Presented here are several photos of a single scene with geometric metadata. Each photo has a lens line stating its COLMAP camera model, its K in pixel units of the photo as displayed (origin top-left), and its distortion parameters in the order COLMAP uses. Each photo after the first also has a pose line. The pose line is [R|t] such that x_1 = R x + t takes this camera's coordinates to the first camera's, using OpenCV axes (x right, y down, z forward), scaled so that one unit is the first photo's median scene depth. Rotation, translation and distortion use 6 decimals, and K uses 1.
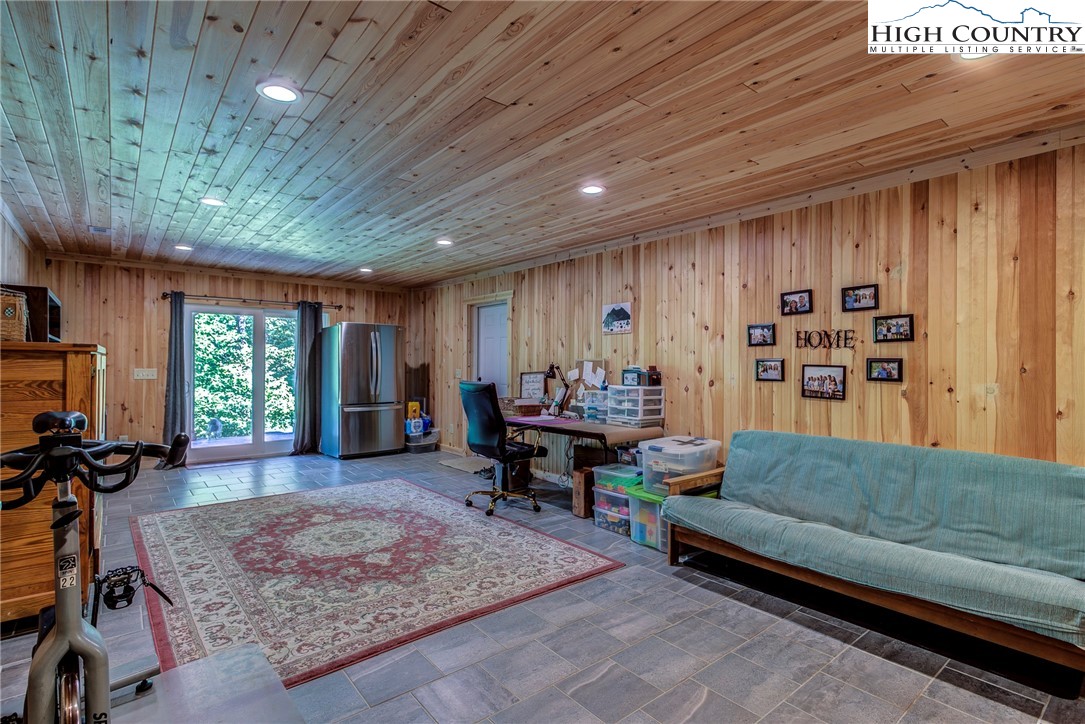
lens RADIAL K [[531.9, 0, 542.5], [0, 531.9, 362.0], [0, 0, 1]] dist [0.002453, 0.002188]
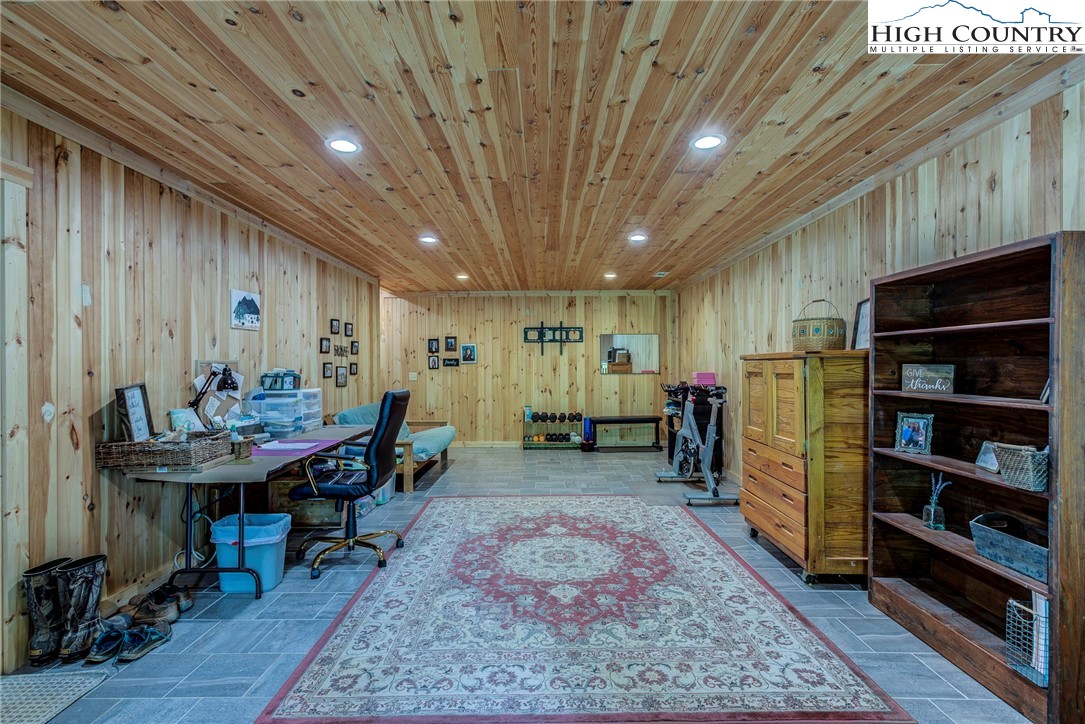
lens RADIAL K [[531.9, 0, 542.5], [0, 531.9, 362.0], [0, 0, 1]] dist [0.002453, 0.002188]
pose [[-0.779685, 0.001538, 0.626170, -0.846278], [-0.002631, 0.999980, -0.005732, -0.000074], [-0.626166, -0.006116, -0.779666, 1.600209]]
